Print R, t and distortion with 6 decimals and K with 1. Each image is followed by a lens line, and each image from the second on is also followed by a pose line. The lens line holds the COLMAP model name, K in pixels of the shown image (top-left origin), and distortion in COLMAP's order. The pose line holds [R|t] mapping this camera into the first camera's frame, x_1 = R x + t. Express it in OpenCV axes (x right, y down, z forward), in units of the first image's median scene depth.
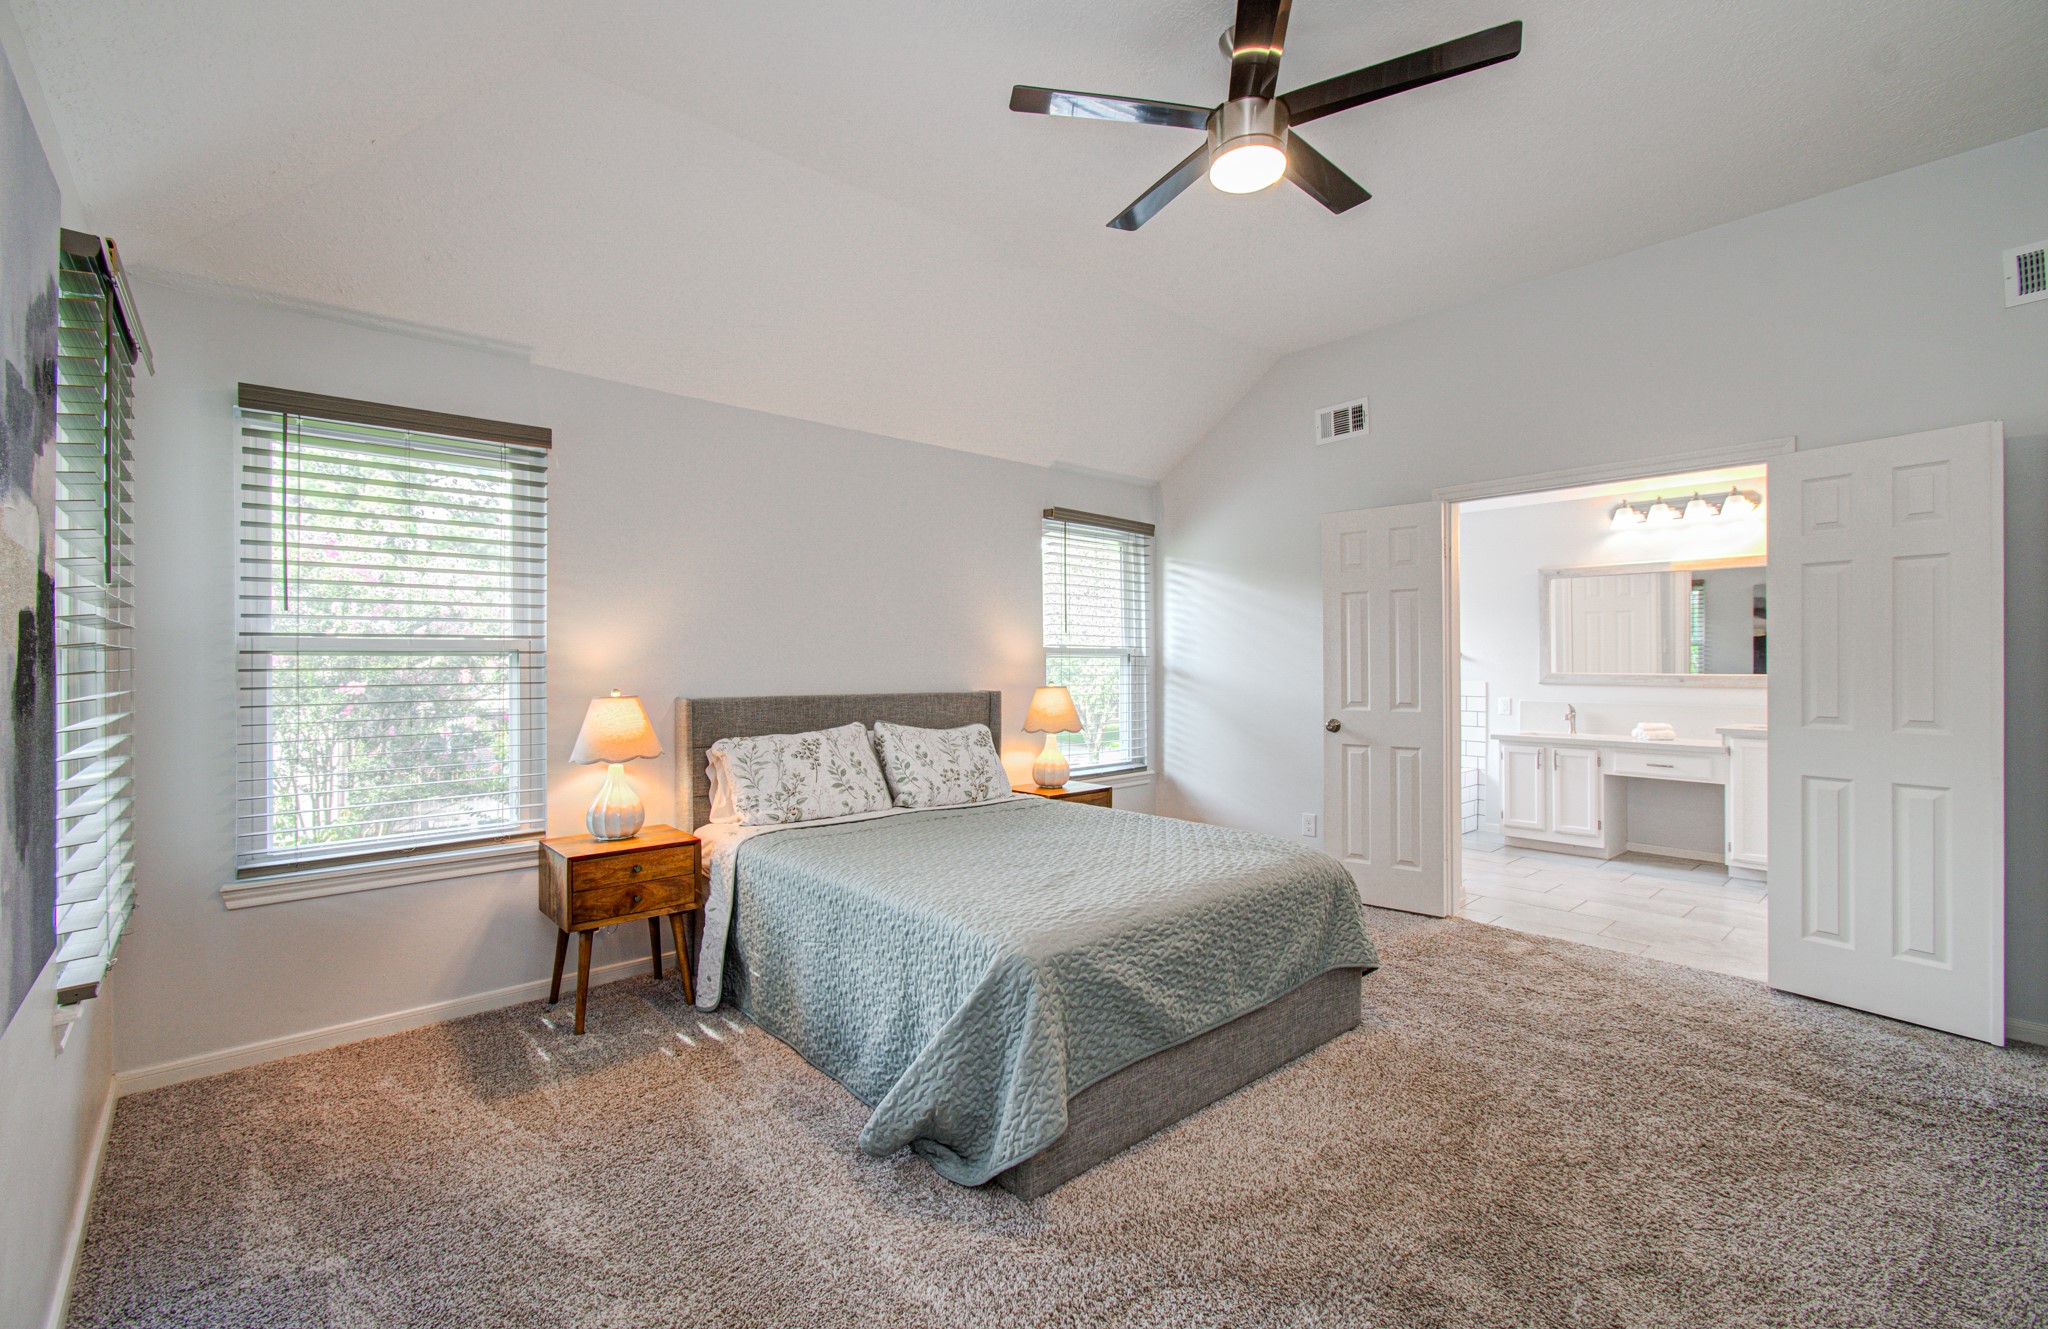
lens RADIAL K [[883.3, 0, 1009.5], [0, 883.3, 666.1], [0, 0, 1]] dist [-0.004613, 0.000504]
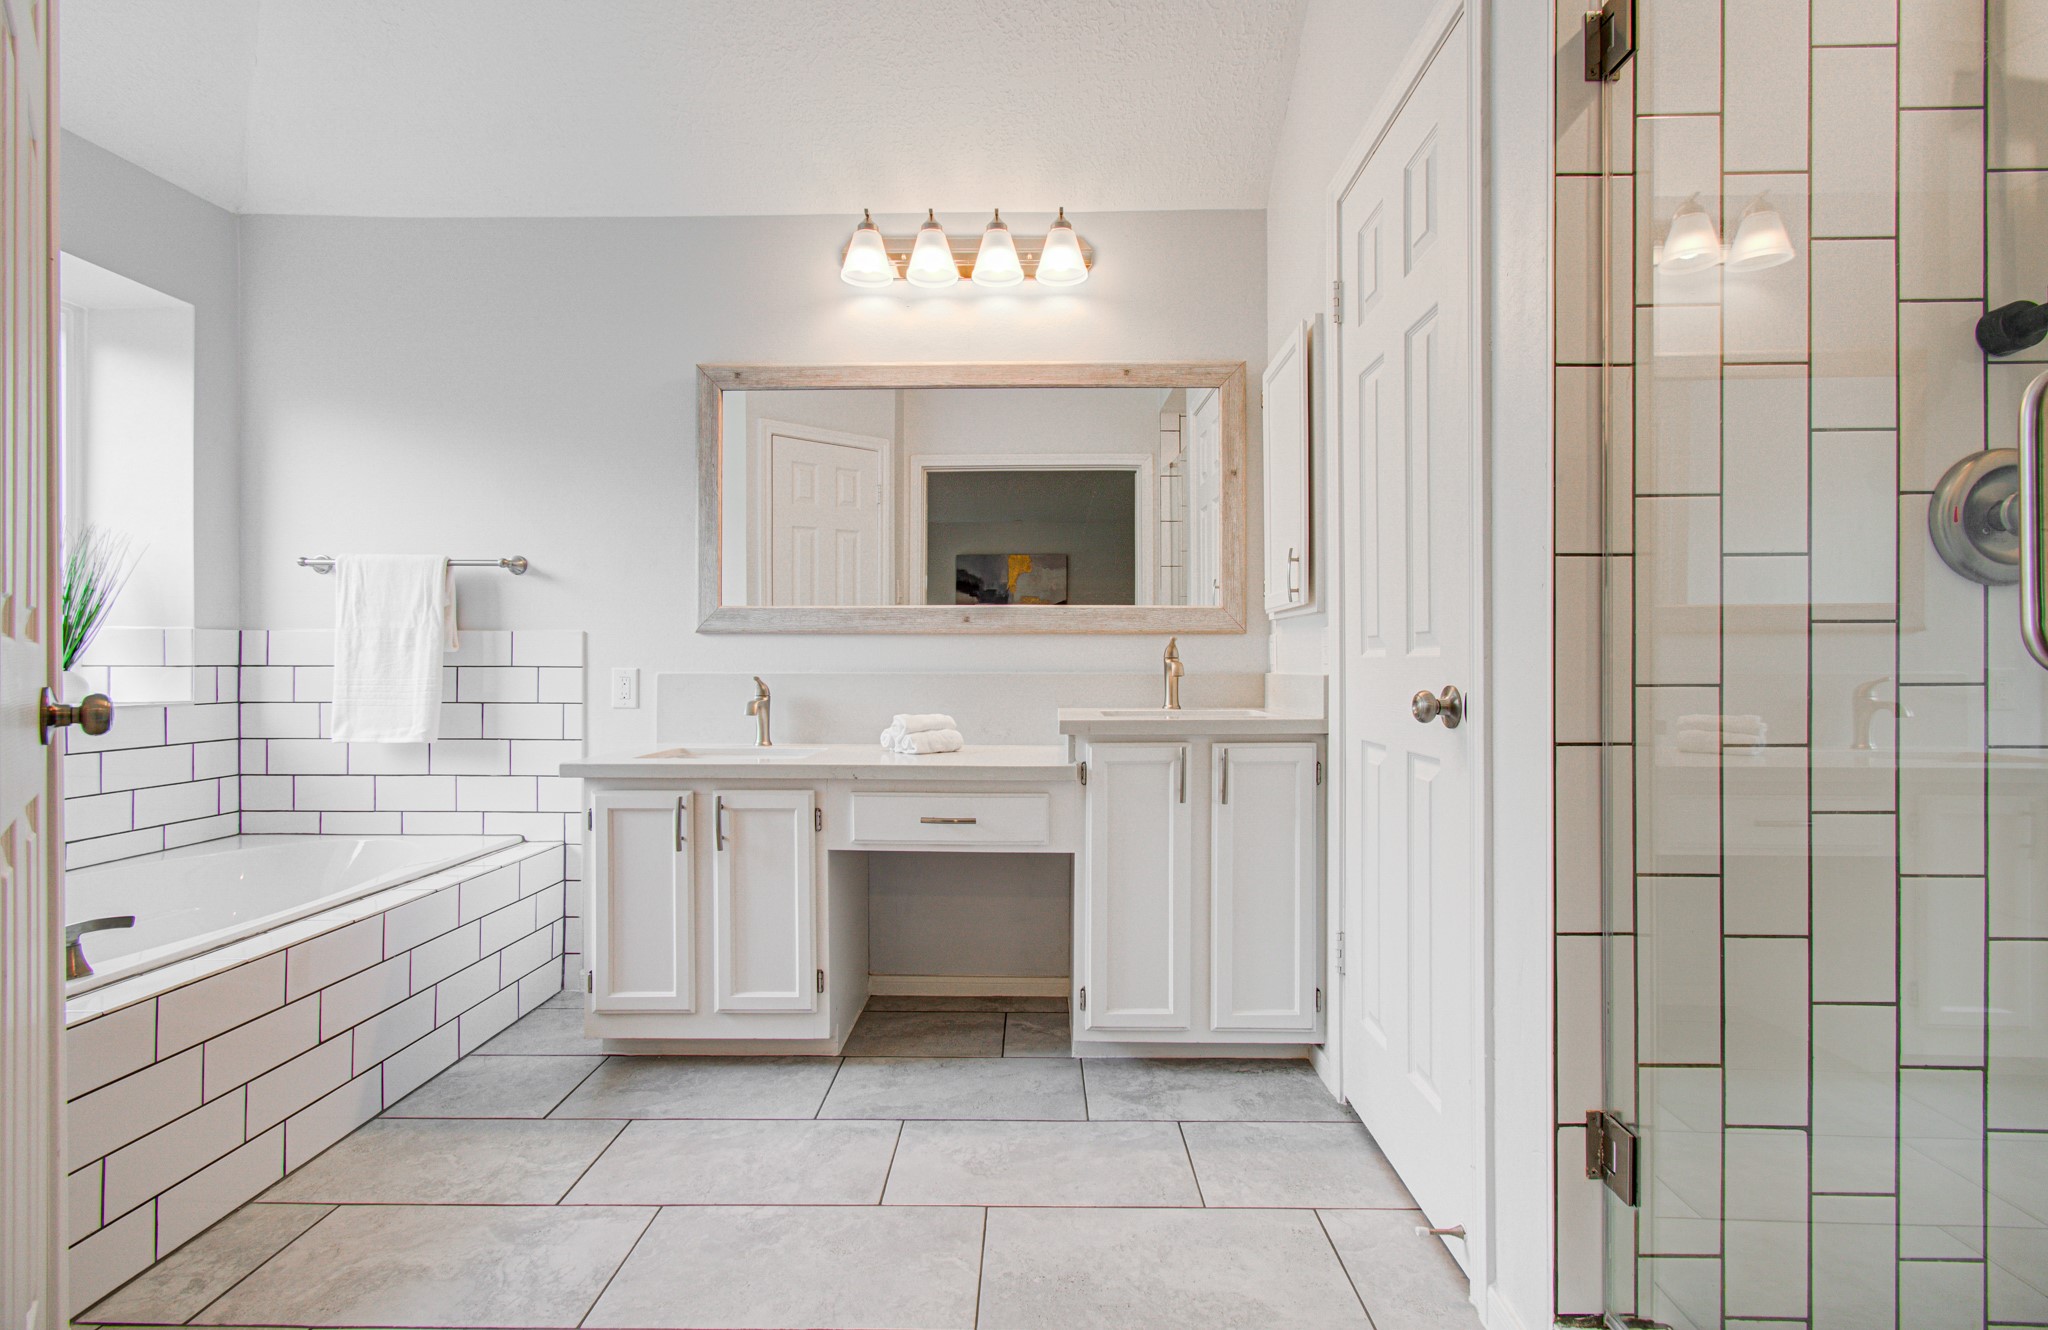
lens RADIAL K [[883.3, 0, 1019.0], [0, 883.3, 667.7], [0, 0, 1]] dist [-0.004613, 0.000504]
pose [[0.682668, 0.002334, 0.730725, 0.438188], [-0.000364, 0.999996, -0.002854, 0.042006], [-0.730728, 0.001682, 0.682666, 0.659944]]
